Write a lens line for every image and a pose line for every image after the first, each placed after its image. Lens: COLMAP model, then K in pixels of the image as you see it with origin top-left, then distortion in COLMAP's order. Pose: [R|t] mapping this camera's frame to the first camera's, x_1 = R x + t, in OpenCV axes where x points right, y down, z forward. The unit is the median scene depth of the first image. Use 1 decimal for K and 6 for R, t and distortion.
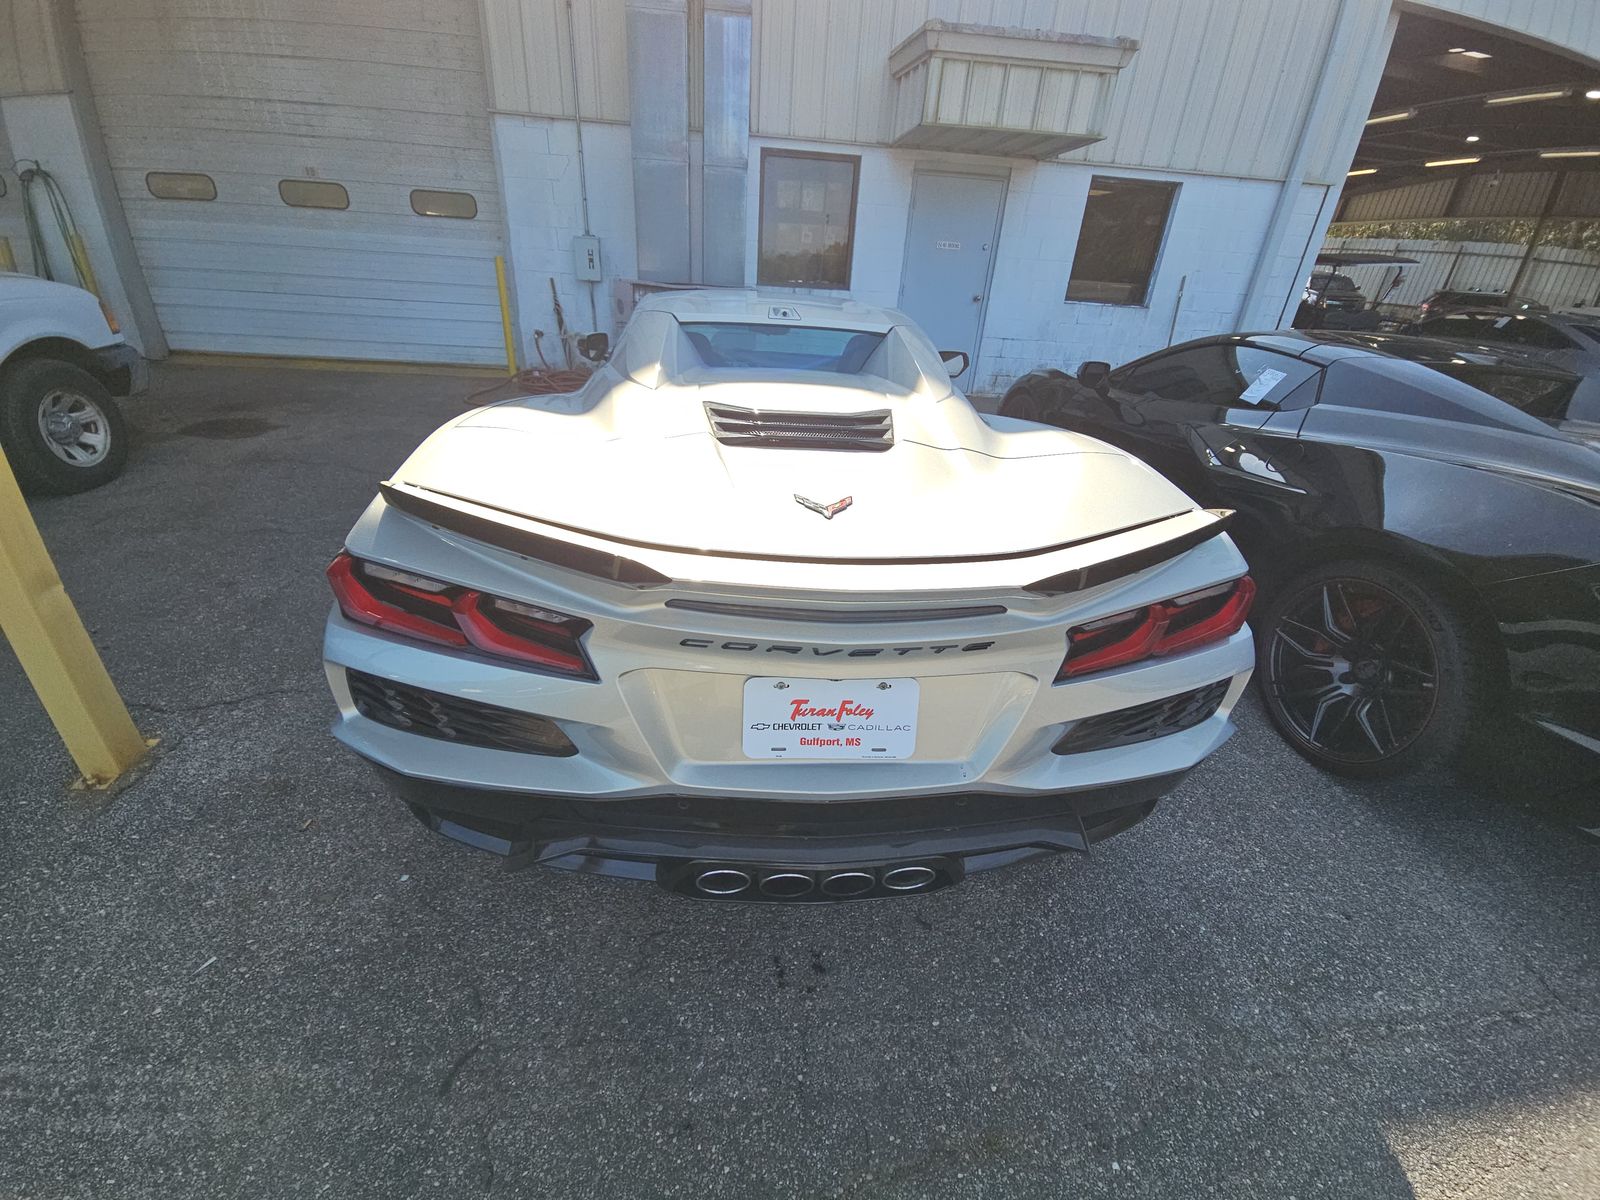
lens RADIAL K [[675.6, 0, 800.0], [0, 675.6, 600.0], [0, 0, 1]] dist [0.024182, -0.016022]
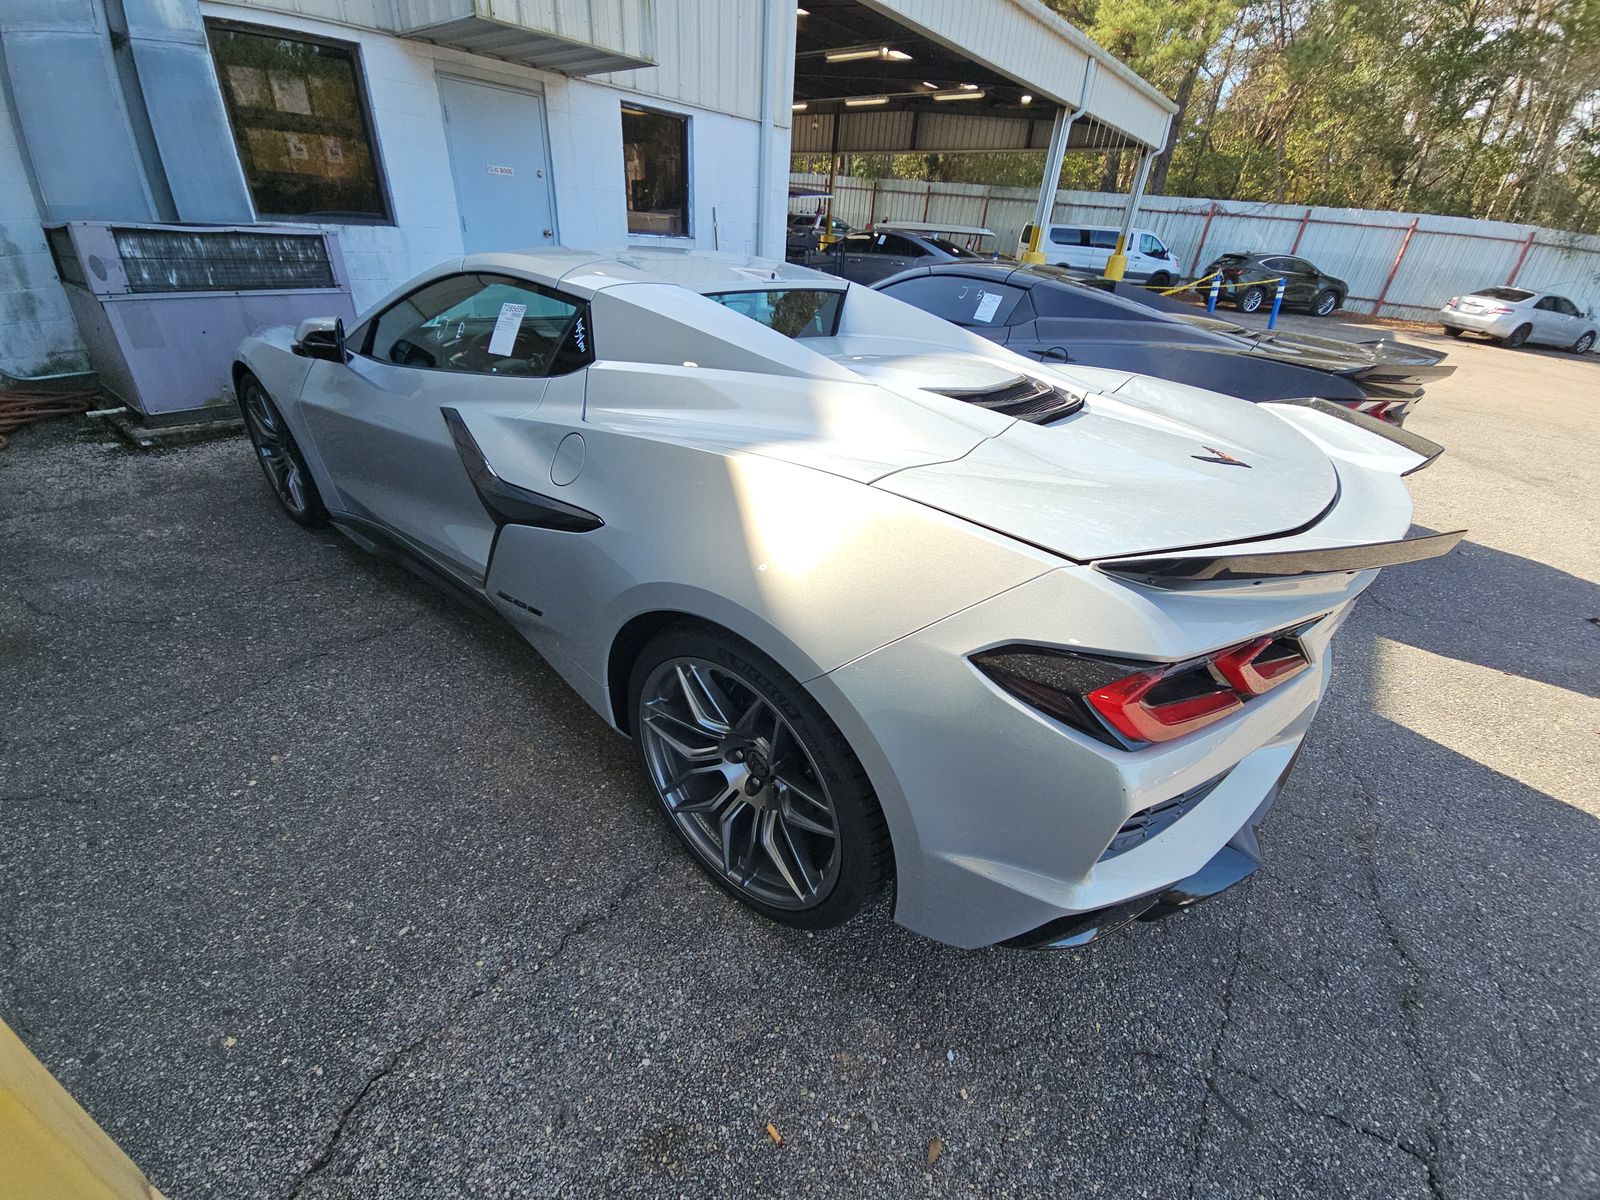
lens RADIAL K [[675.6, 0, 800.0], [0, 675.6, 600.0], [0, 0, 1]] dist [0.024182, -0.016022]
pose [[0.682685, -0.369985, 0.630121, -0.283017], [0.310756, 0.927474, 0.207902, -0.083918], [-0.661341, 0.053883, 0.748147, 0.141650]]
